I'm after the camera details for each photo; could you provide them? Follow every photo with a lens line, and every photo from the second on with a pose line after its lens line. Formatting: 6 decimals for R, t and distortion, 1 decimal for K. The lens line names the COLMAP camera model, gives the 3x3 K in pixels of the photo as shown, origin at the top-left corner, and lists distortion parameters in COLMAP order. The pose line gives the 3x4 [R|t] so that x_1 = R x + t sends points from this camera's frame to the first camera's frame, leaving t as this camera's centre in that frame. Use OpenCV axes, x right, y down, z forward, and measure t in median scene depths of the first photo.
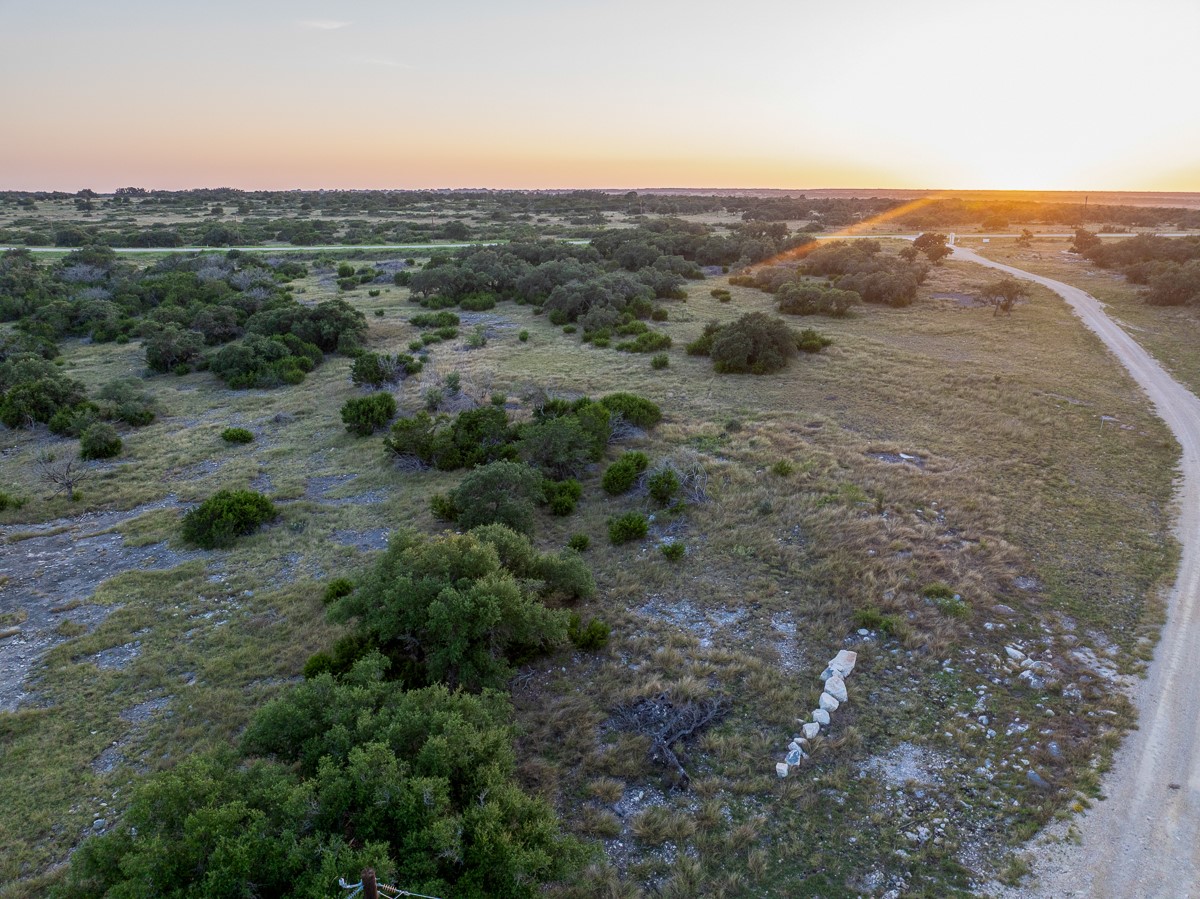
lens RADIAL K [[842.8, 0, 604.7], [0, 842.8, 447.6], [0, 0, 1]] dist [-0.043716, 0.012121]
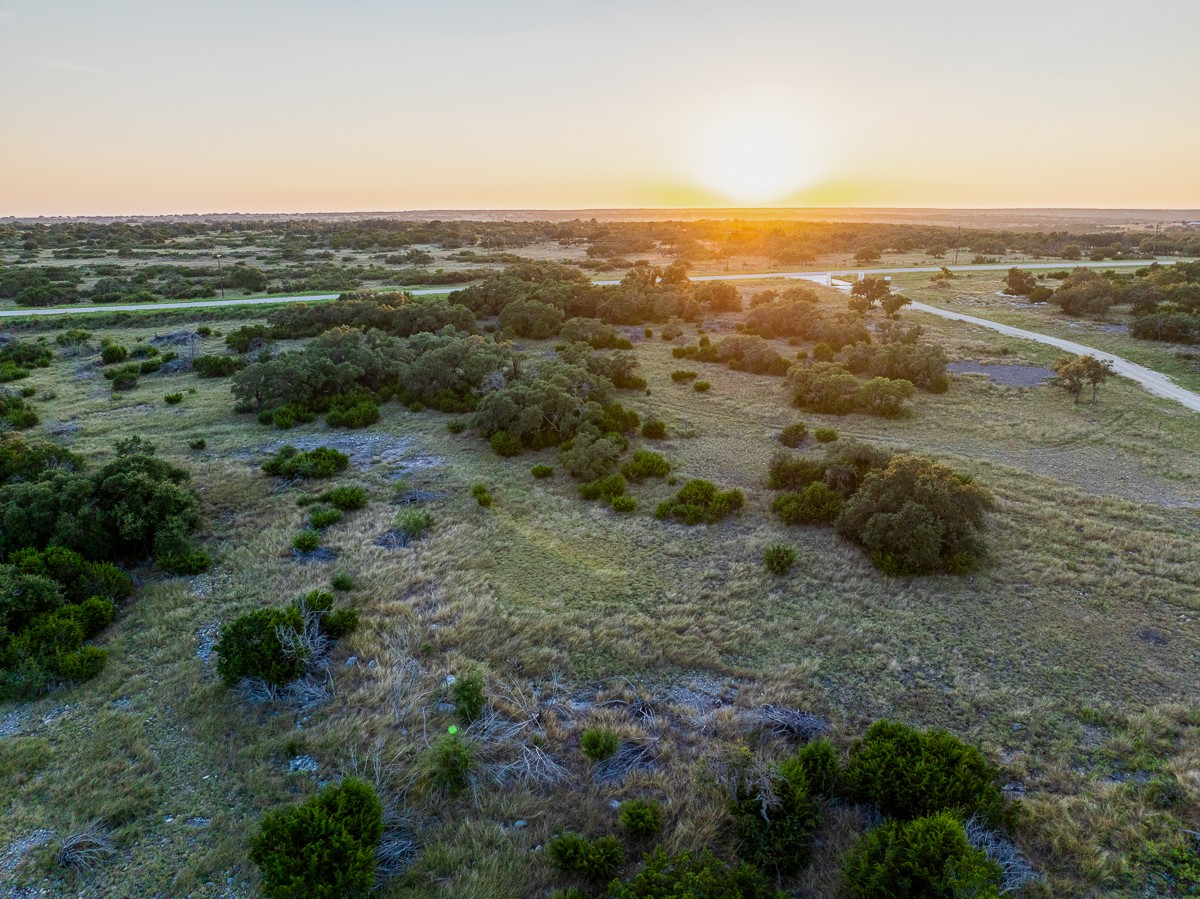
lens RADIAL K [[842.8, 0, 601.6], [0, 842.8, 451.2], [0, 0, 1]] dist [-0.043716, 0.012121]
pose [[0.964843, -0.077858, 0.251030, -0.134872], [0.082584, 0.996549, -0.008332, -0.126015], [-0.249515, 0.028770, 0.967943, 0.322042]]
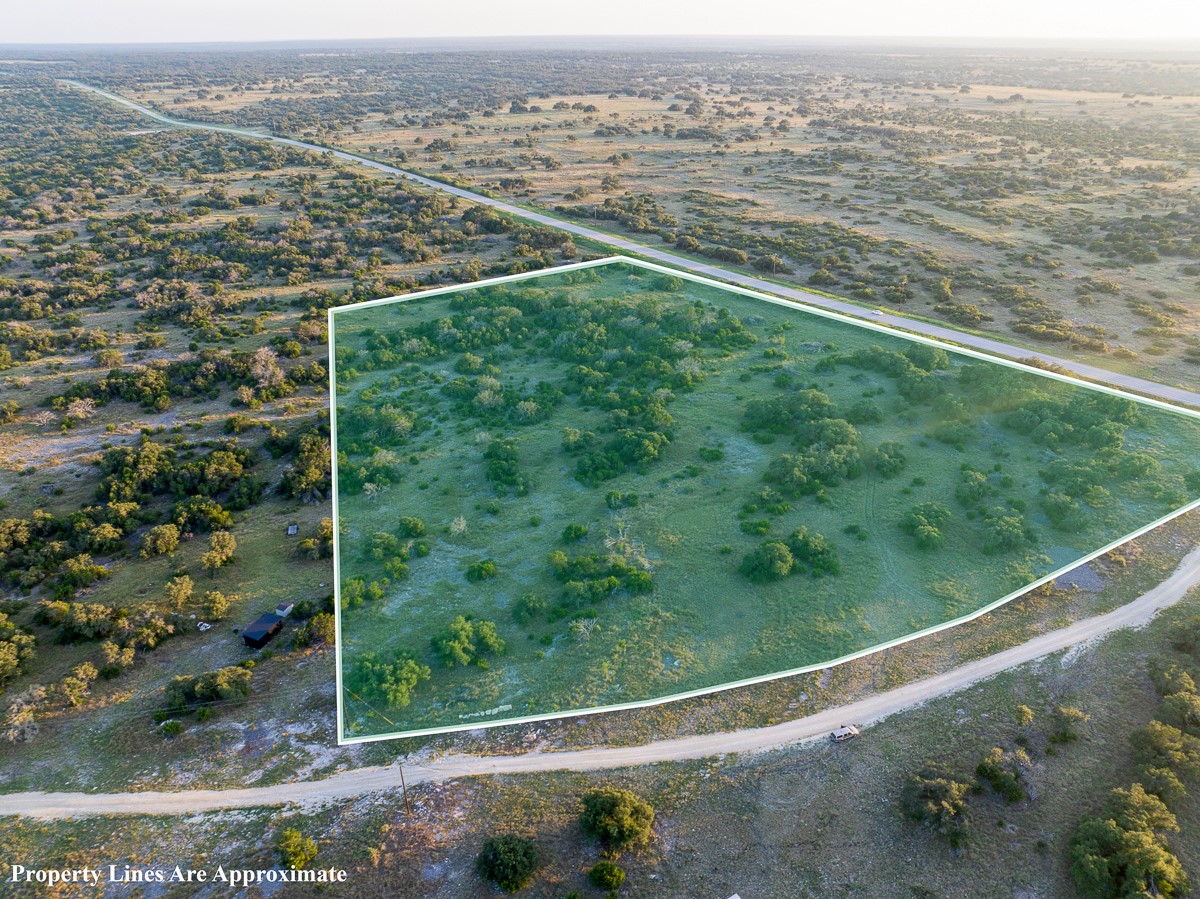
lens RADIAL K [[842.8, 0, 602.7], [0, 842.8, 441.5], [0, 0, 1]] dist [-0.043716, 0.012121]
pose [[0.678260, 0.324385, -0.659347, 0.717012], [-0.214970, 0.945625, 0.244091, -0.503245], [0.702674, -0.023817, 0.711113, -0.355305]]
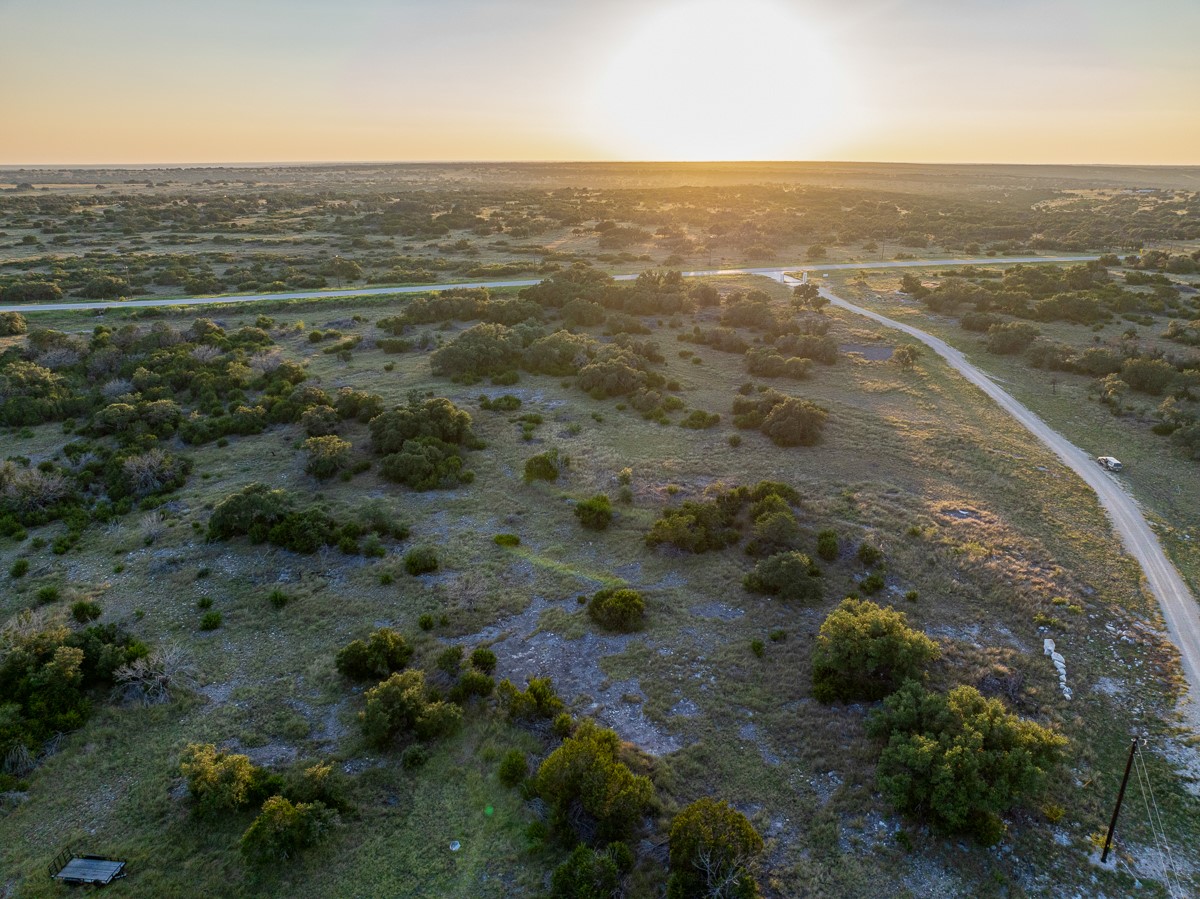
lens RADIAL K [[842.8, 0, 598.7], [0, 842.8, 448.0], [0, 0, 1]] dist [-0.043716, 0.012121]
pose [[0.958903, -0.092380, 0.268274, -0.365779], [0.083375, 0.995511, 0.044790, -0.118766], [-0.271208, -0.020582, 0.962301, -0.196232]]
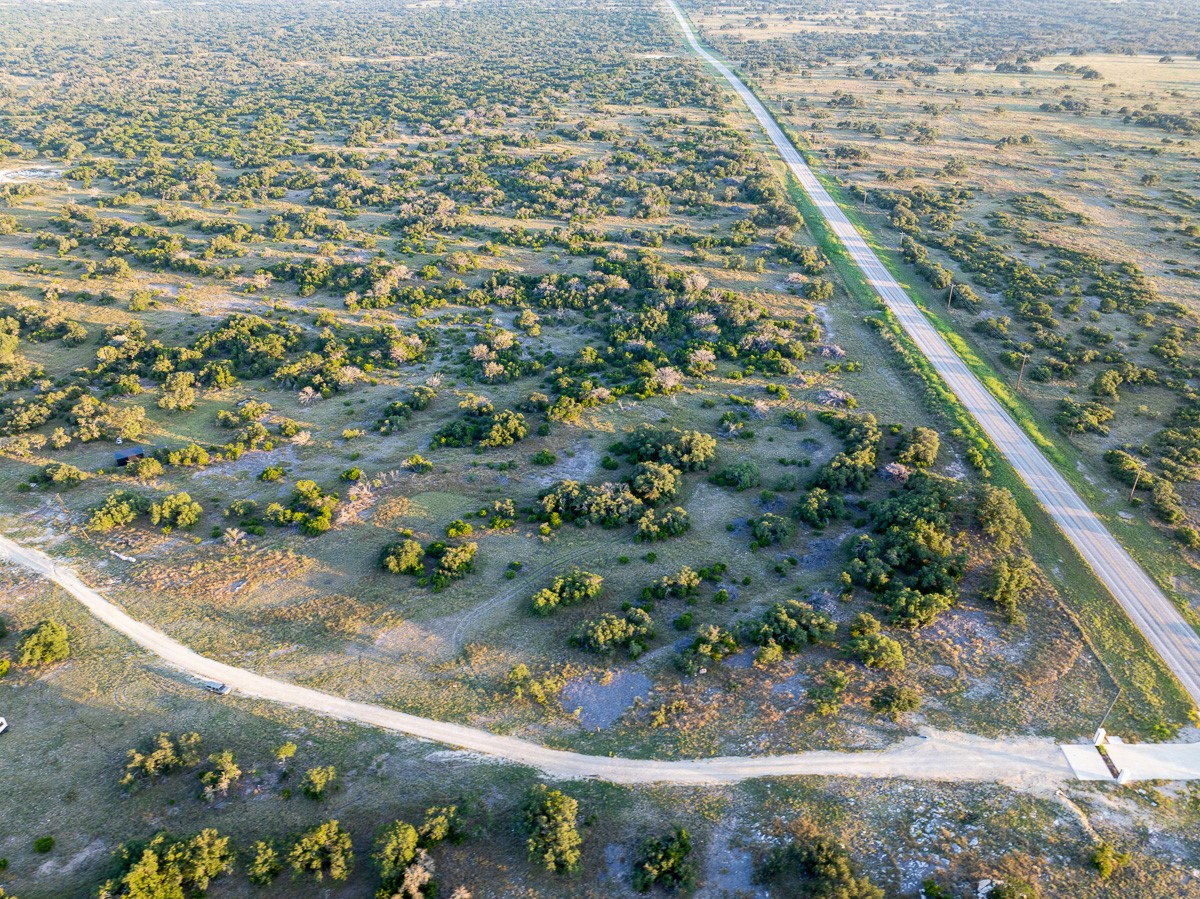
lens RADIAL K [[842.8, 0, 602.2], [0, 842.8, 453.3], [0, 0, 1]] dist [-0.043716, 0.012121]
pose [[0.058012, 0.517442, -0.853750, 1.195356], [-0.292511, 0.826467, 0.481030, -0.954104], [0.954501, 0.221826, 0.199302, 0.696986]]
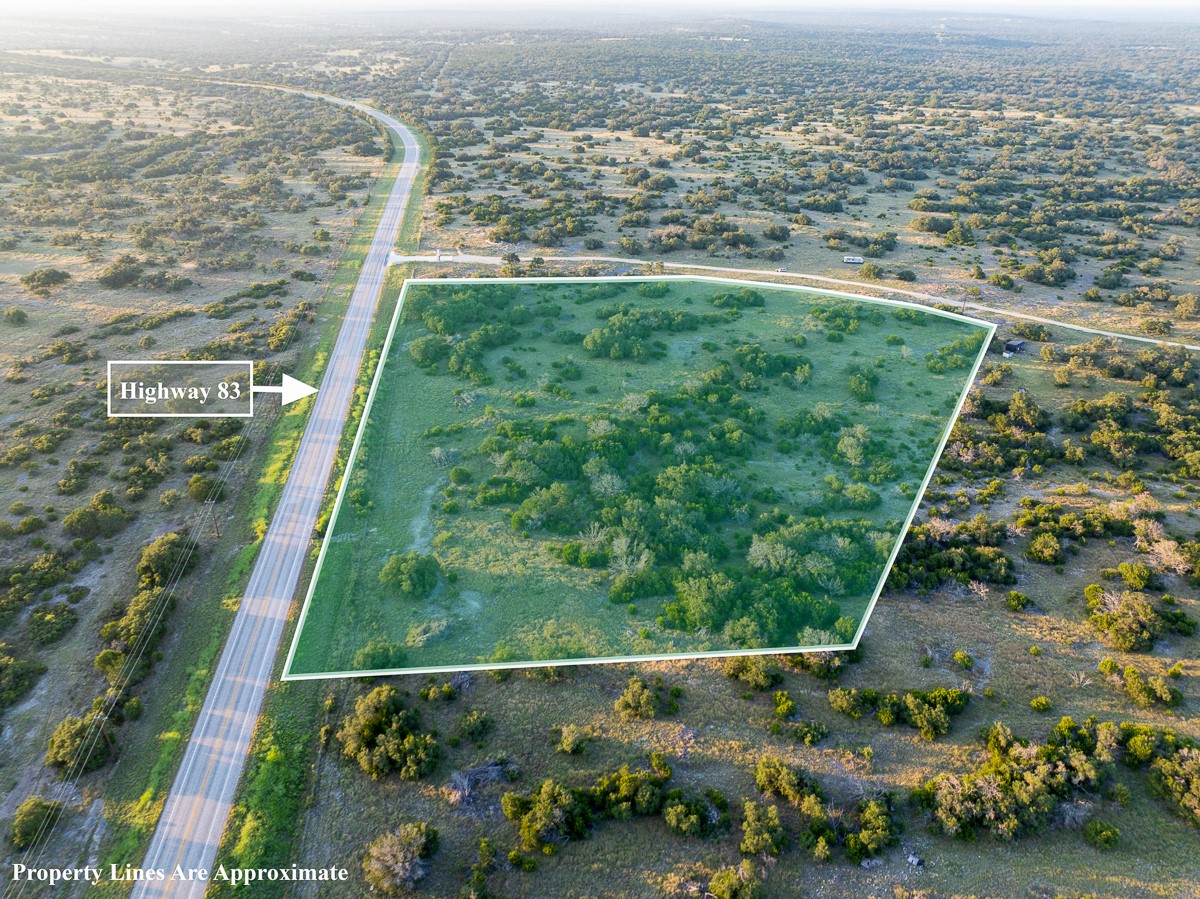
lens RADIAL K [[842.8, 0, 604.4], [0, 842.8, 450.3], [0, 0, 1]] dist [-0.043716, 0.012121]
pose [[-0.207650, -0.475777, 0.854704, -2.101029], [0.284057, 0.806770, 0.518106, -1.120237], [-0.936052, 0.350369, -0.032378, 1.329402]]
